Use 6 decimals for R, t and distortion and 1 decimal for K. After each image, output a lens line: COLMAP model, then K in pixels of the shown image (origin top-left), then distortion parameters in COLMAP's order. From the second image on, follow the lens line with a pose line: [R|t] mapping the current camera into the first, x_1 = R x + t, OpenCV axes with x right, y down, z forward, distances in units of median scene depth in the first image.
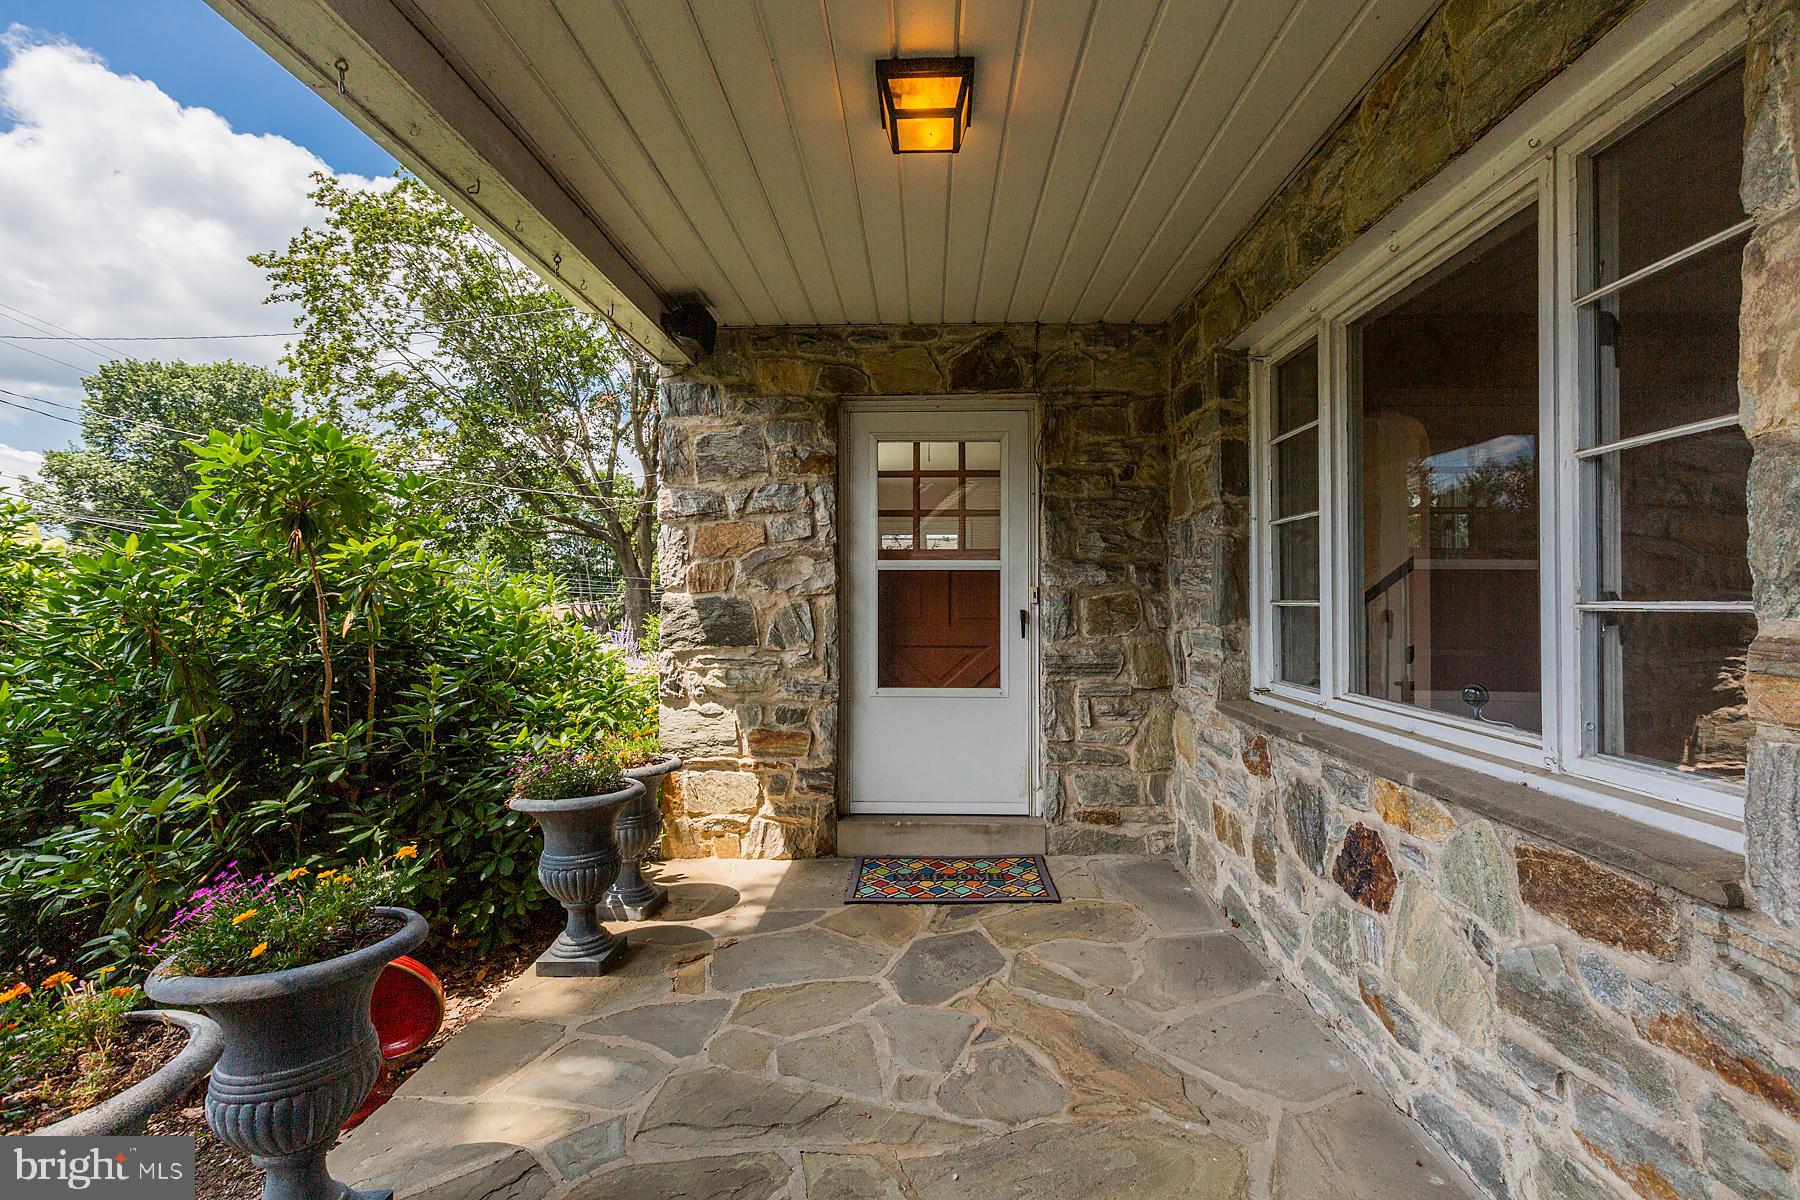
lens RADIAL K [[820.0, 0, 900.2], [0, 820.0, 600.4], [0, 0, 1]] dist [0.000940, 0.000221]
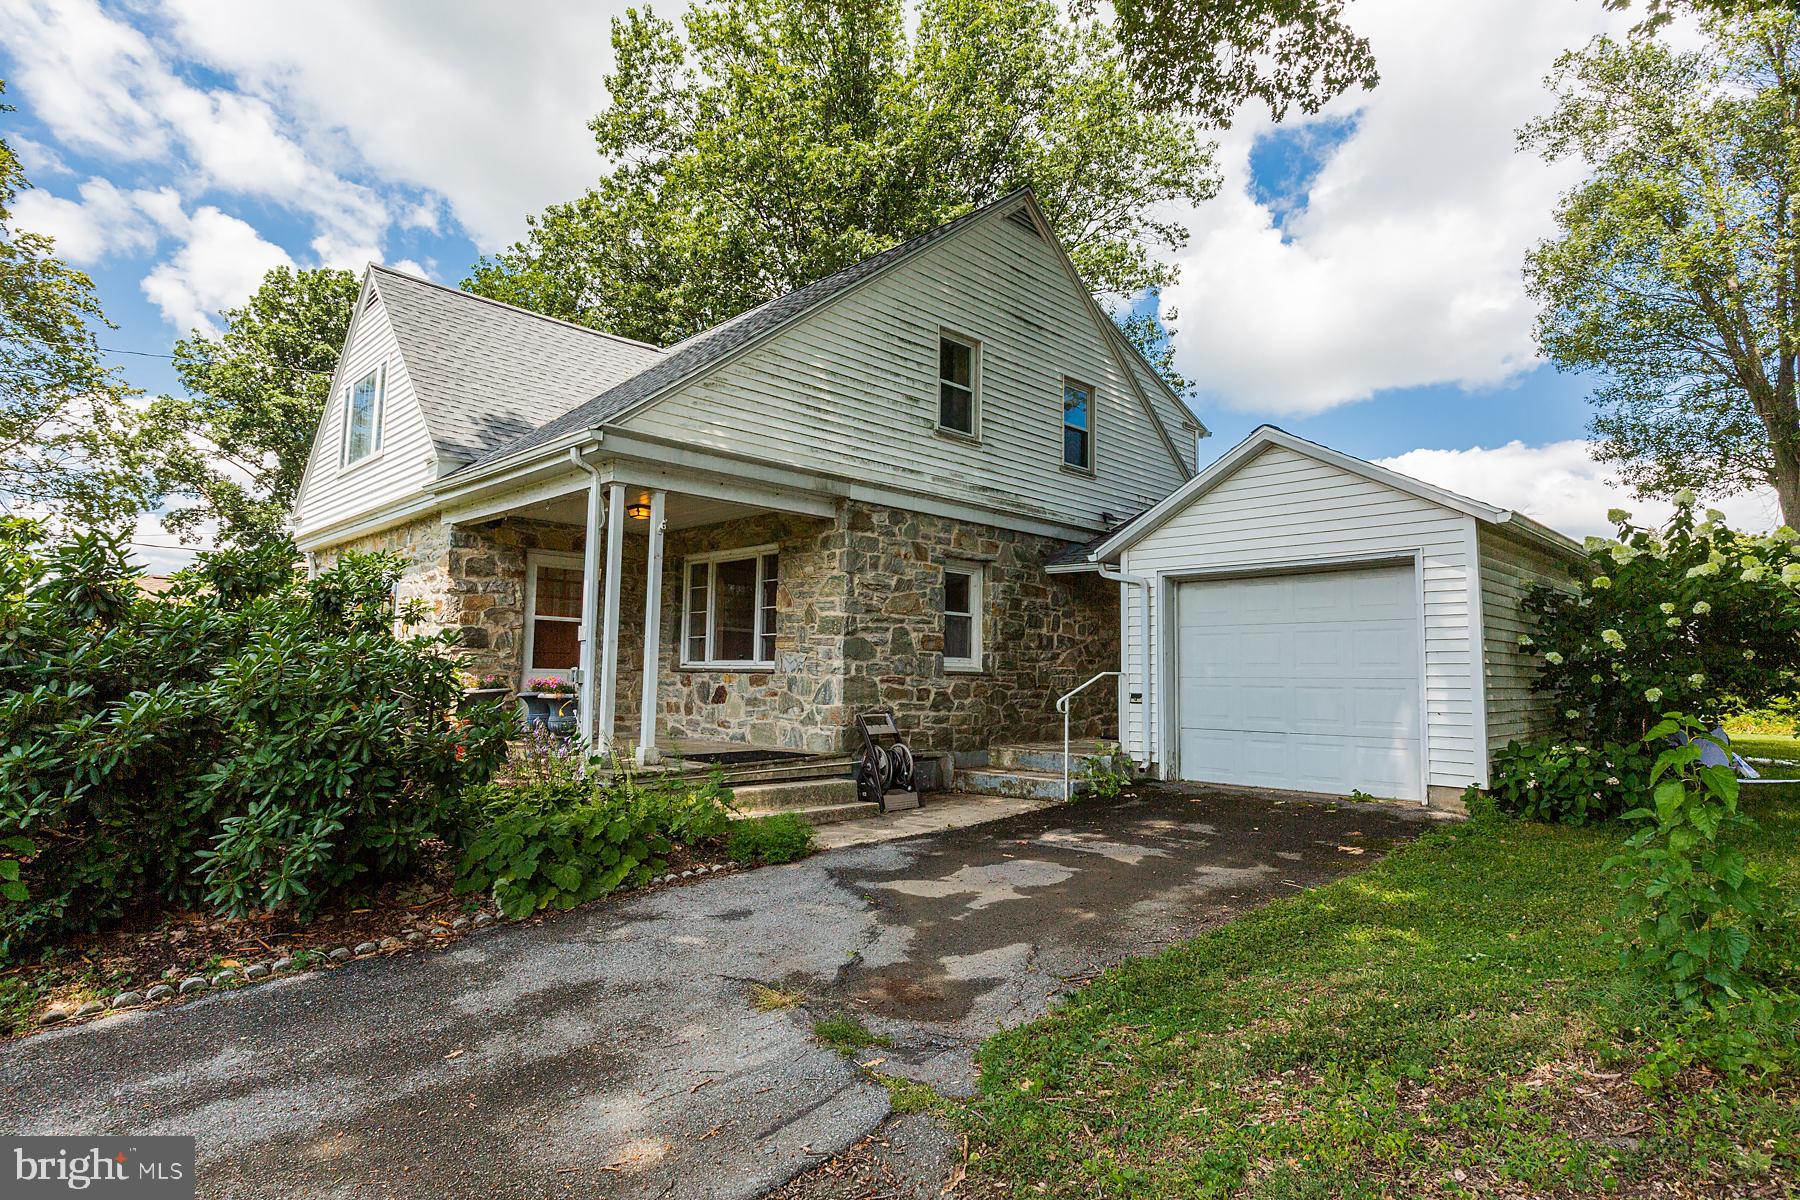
lens RADIAL K [[949.4, 0, 899.8], [0, 949.4, 597.1], [0, 0, 1]] dist [0.005193, 0.001538]
pose [[0.688382, 0.074574, 0.721505, -1.356478], [-0.020739, 0.996318, -0.083191, 0.112184], [-0.725052, 0.042304, 0.687394, -1.760357]]
